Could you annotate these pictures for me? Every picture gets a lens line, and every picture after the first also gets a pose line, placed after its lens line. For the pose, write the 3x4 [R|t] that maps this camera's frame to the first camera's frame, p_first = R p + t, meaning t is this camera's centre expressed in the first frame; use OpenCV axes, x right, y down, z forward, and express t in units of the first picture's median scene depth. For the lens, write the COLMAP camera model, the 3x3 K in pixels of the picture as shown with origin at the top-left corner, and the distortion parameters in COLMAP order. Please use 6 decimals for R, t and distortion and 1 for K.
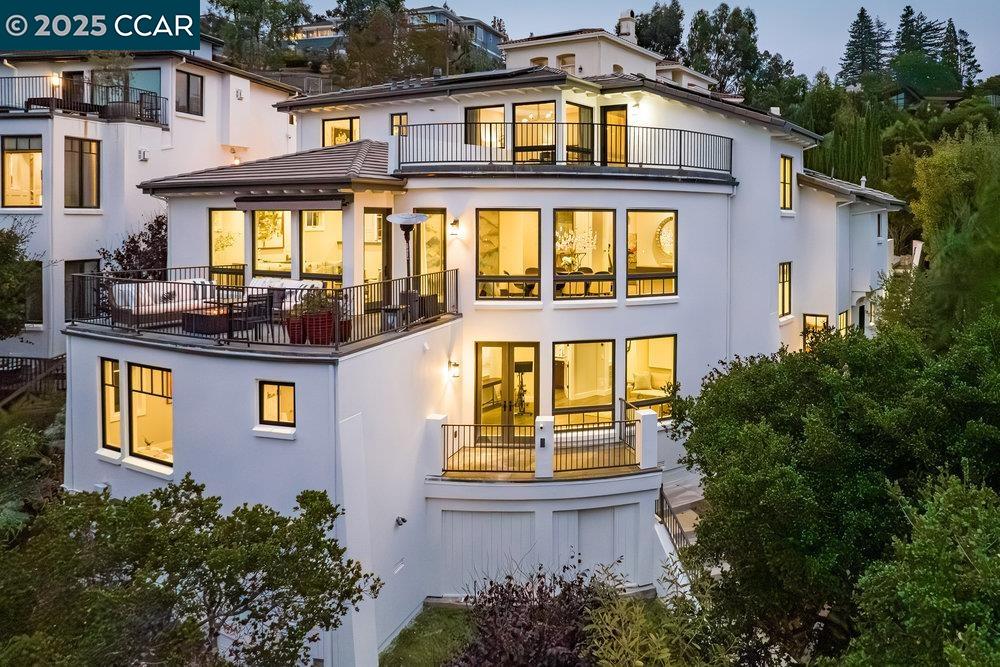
lens RADIAL K [[882.6, 0, 500.0], [0, 882.6, 333.5], [0, 0, 1]] dist [-0.051694, -0.002822]
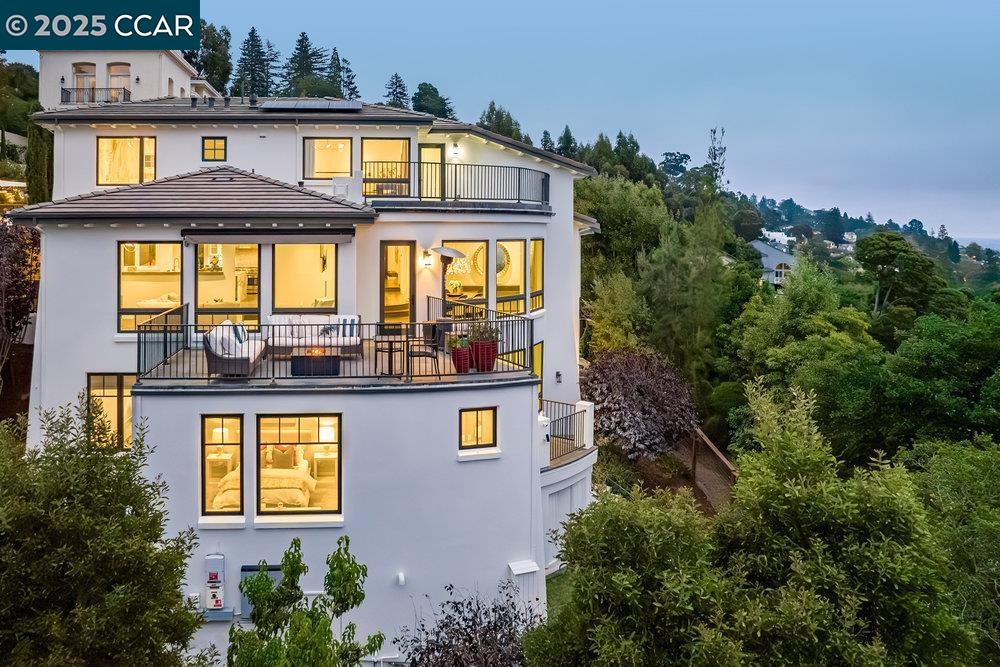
lens RADIAL K [[882.6, 0, 500.0], [0, 882.6, 333.5], [0, 0, 1]] dist [-0.051694, -0.002822]
pose [[0.775979, -0.076165, 0.626144, -0.611630], [0.082745, 0.996396, 0.018657, -0.036869], [-0.625308, 0.037332, 0.779484, 0.087321]]
